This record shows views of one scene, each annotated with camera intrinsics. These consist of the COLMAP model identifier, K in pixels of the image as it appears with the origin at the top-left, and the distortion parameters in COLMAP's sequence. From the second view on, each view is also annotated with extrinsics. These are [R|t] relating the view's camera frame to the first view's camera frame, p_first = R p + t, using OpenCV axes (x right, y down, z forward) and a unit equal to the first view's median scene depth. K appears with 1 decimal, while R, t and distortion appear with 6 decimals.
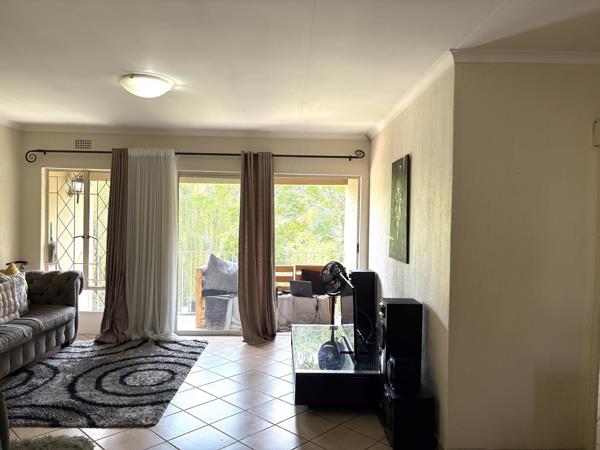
lens RADIAL K [[450.5, 0, 303.3], [0, 450.5, 225.7], [0, 0, 1]] dist [0.031416, -0.050445]
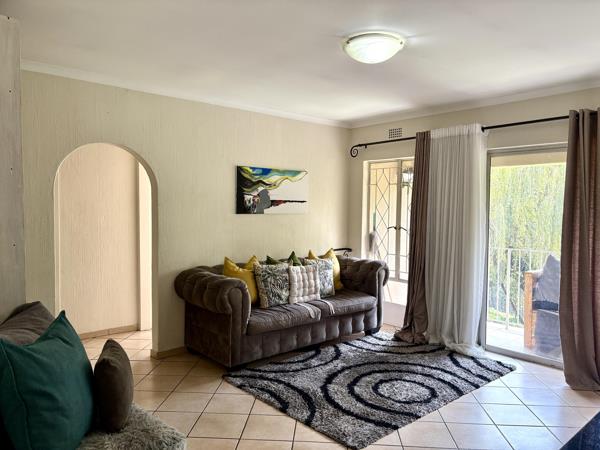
lens RADIAL K [[450.5, 0, 303.3], [0, 450.5, 225.7], [0, 0, 1]] dist [0.031416, -0.050445]
pose [[0.635371, 0.023491, -0.771850, 0.158474], [-0.014770, 0.999724, 0.018268, 0.006111], [0.772066, -0.000206, 0.635542, 0.247095]]
